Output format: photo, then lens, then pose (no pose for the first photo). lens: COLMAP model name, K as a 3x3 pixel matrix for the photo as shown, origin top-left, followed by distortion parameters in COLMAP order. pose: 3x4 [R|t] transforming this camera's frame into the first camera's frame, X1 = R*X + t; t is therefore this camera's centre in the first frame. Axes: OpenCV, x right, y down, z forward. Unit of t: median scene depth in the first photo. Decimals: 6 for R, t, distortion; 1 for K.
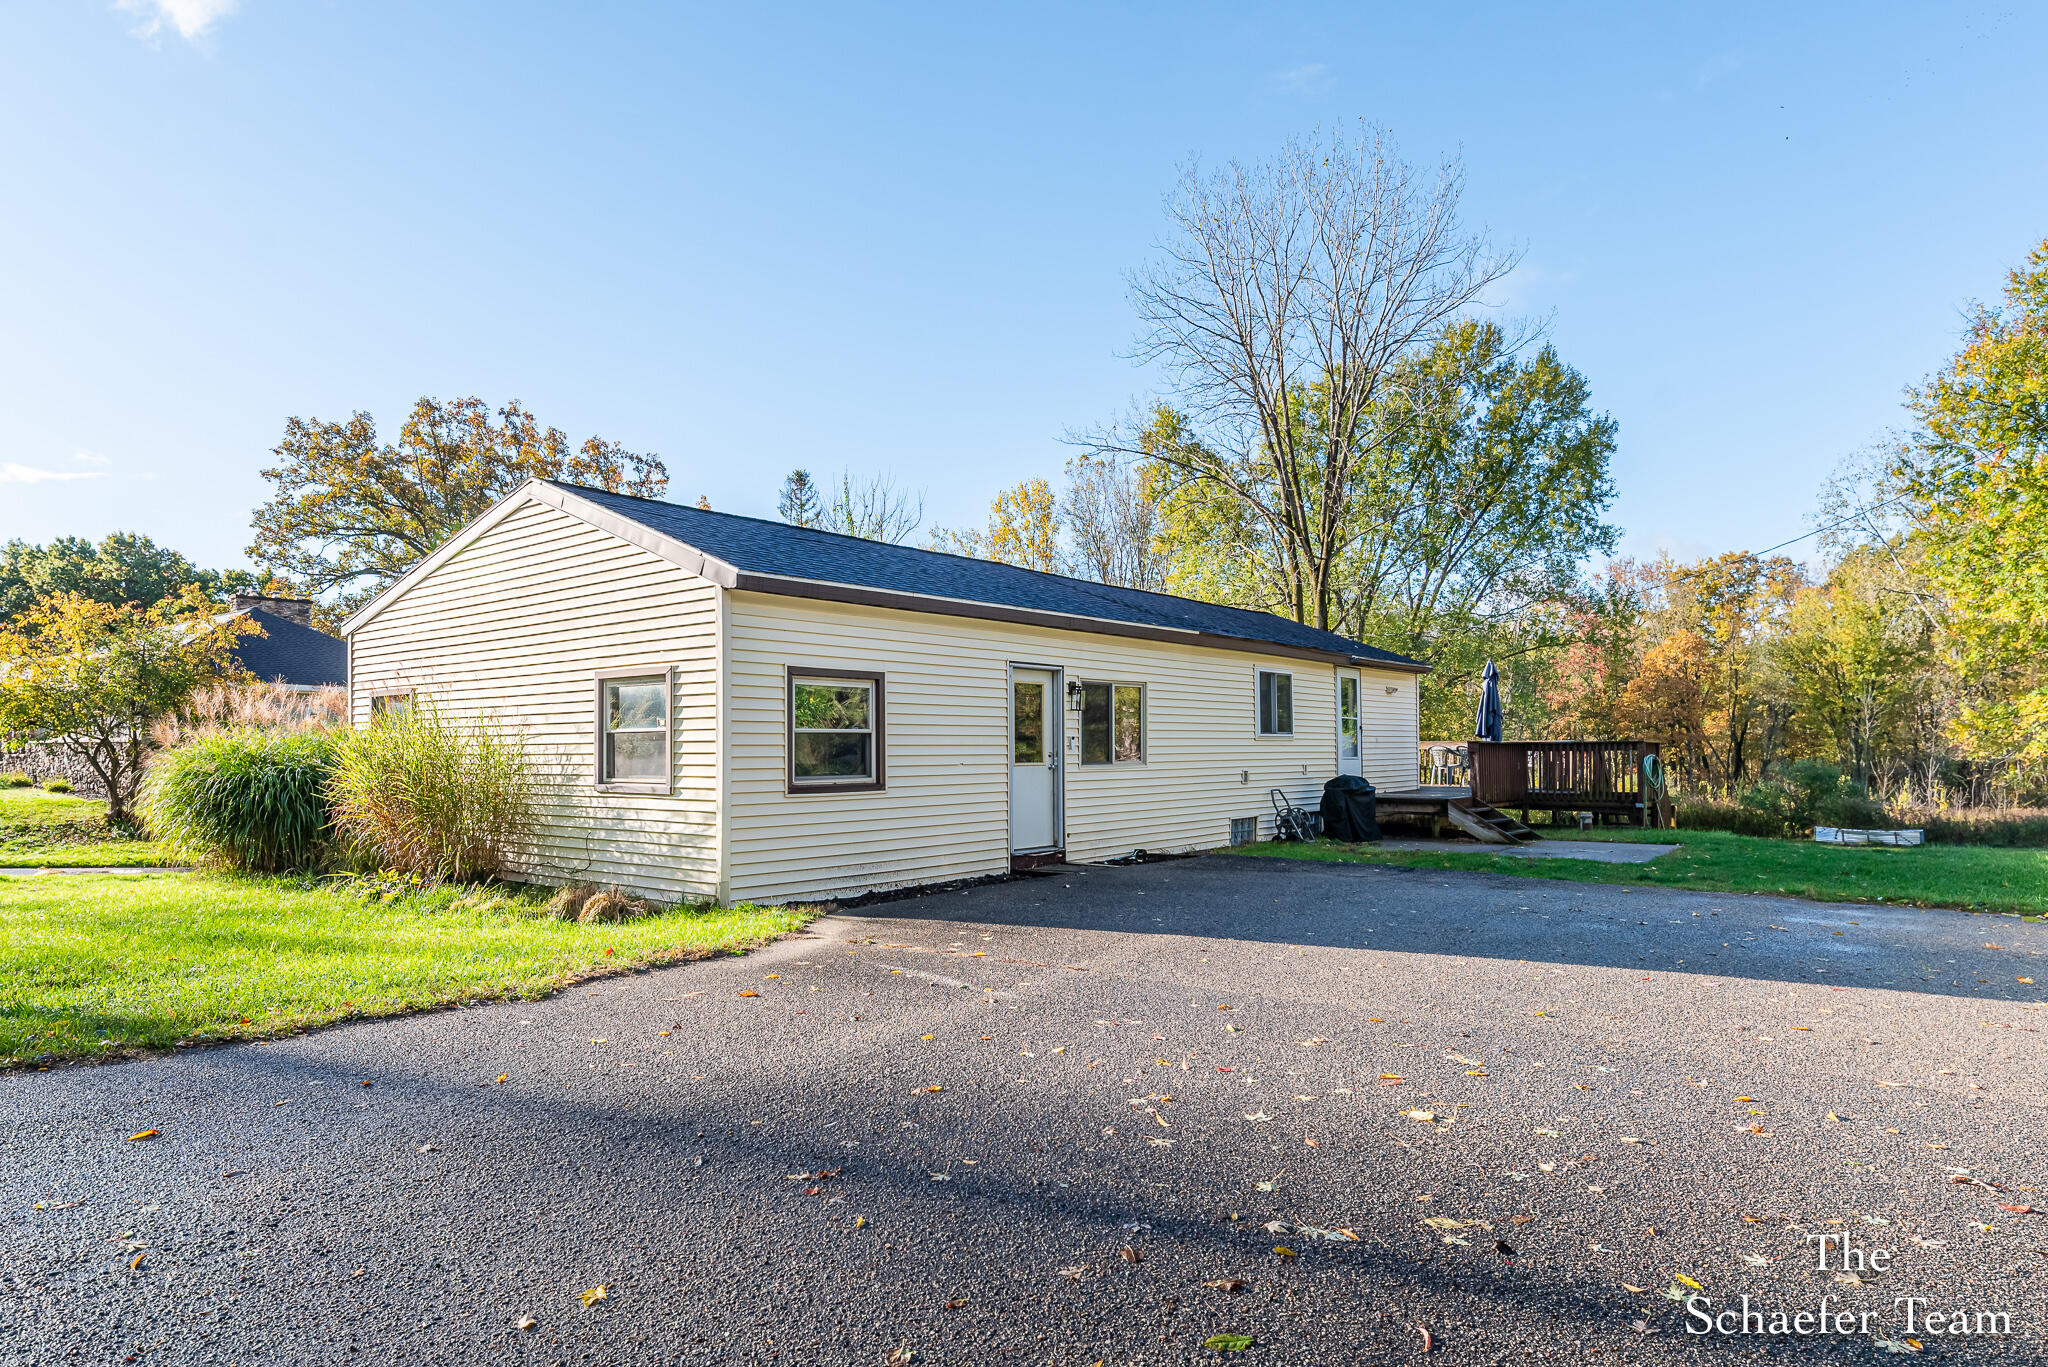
lens RADIAL K [[1139.3, 0, 1021.9], [0, 1139.3, 735.0], [0, 0, 1]] dist [0.003936, 0.000989]
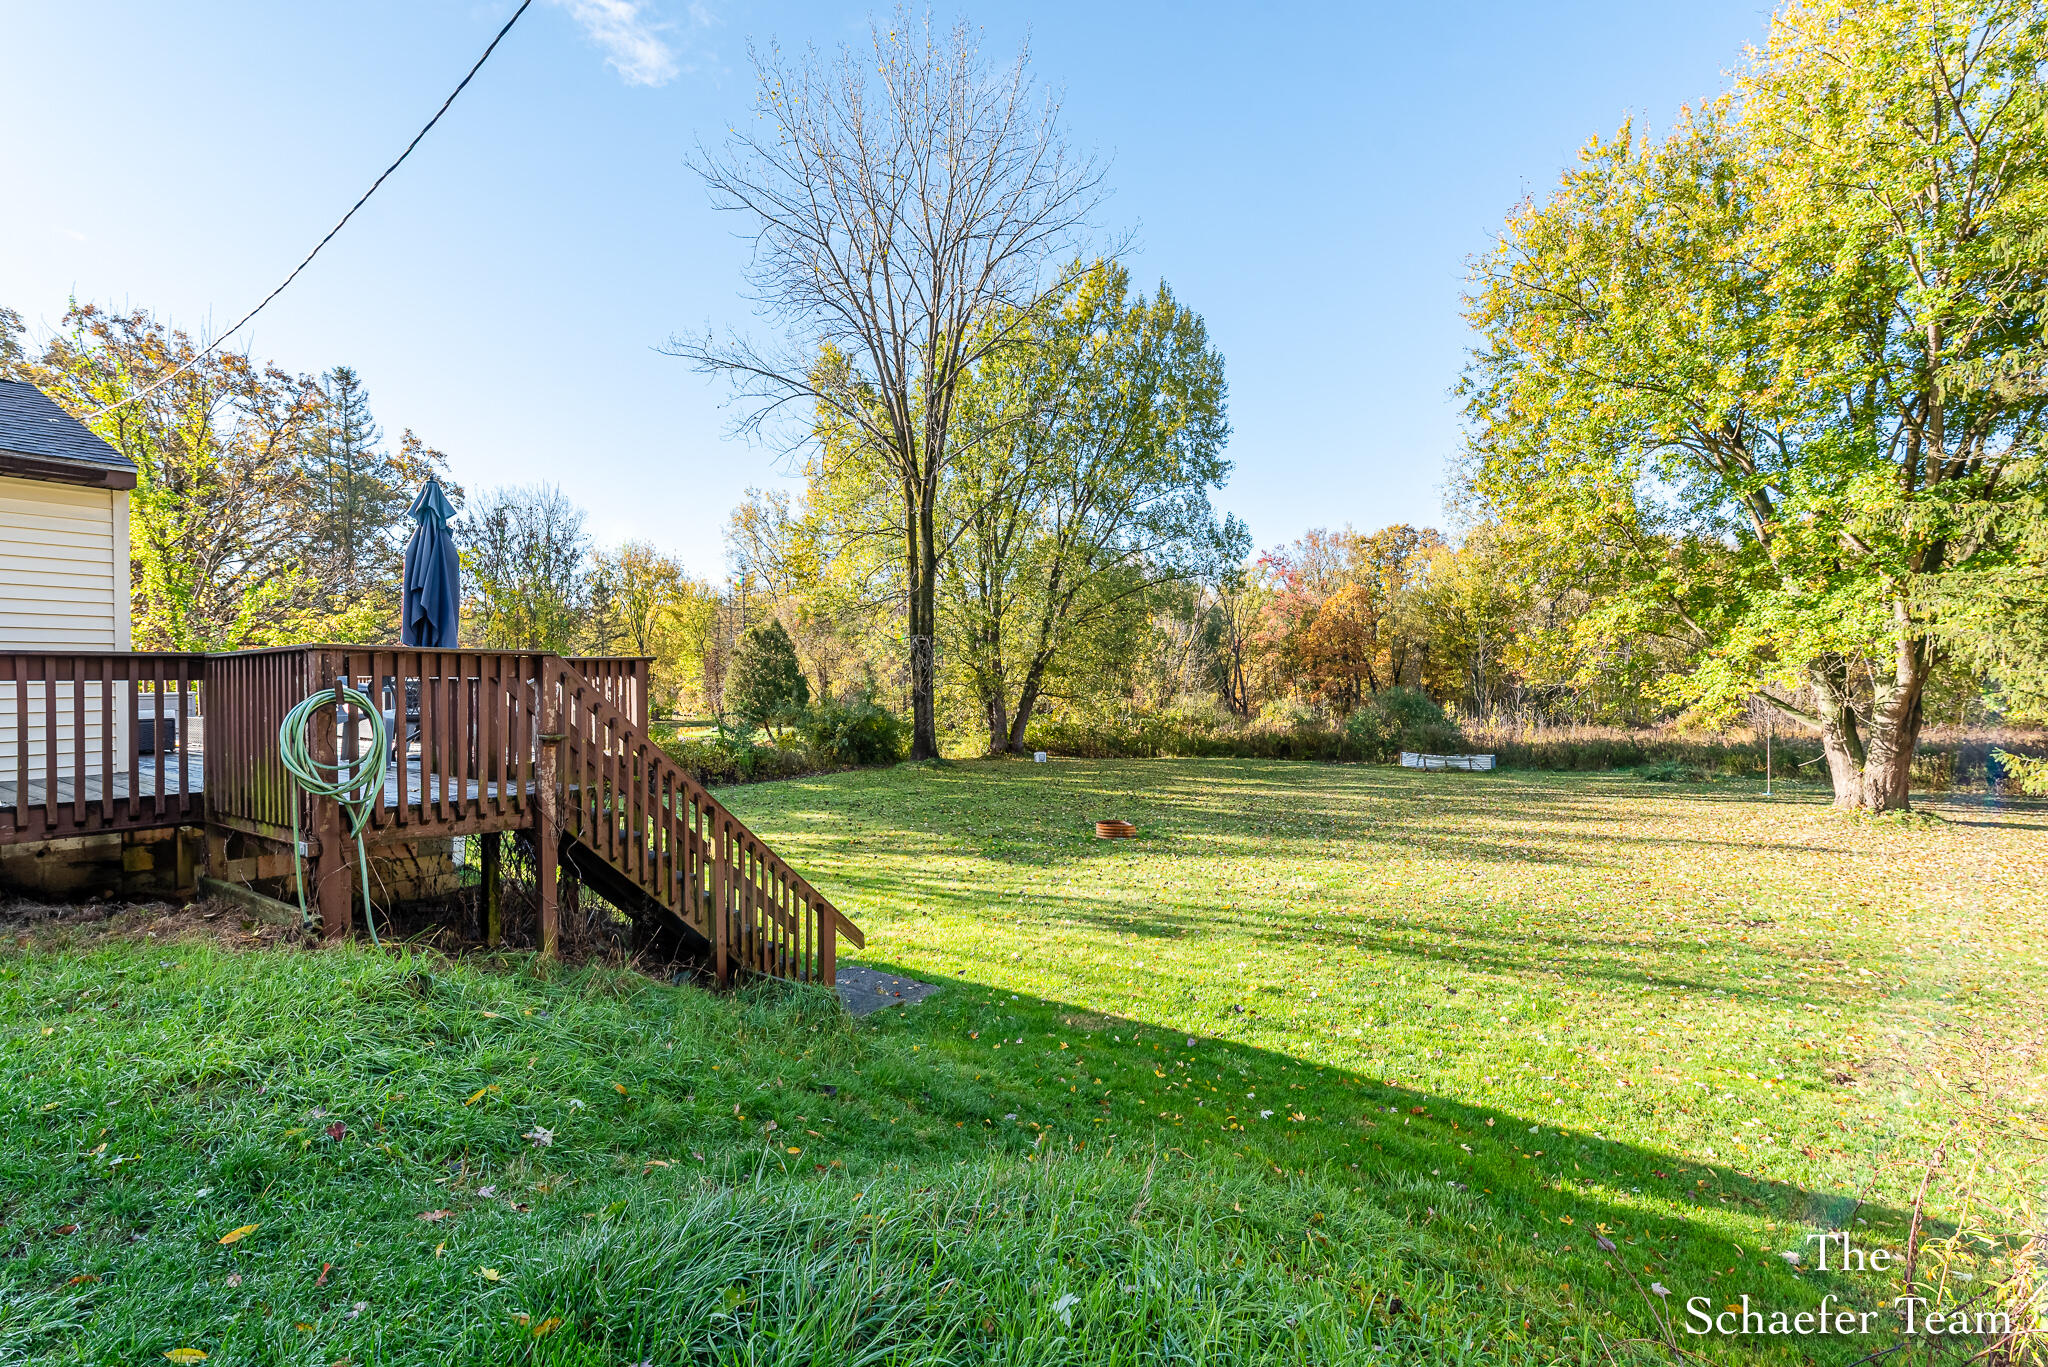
lens RADIAL K [[861.8, 0, 1027.6], [0, 861.8, 676.9], [0, 0, 1]] dist [-0.000760, -0.000162]
pose [[0.992260, -0.000569, 0.124175, 0.240704], [-0.000436, 0.999967, 0.008064, 0.005464], [-0.124175, -0.008056, 0.992228, 0.246047]]
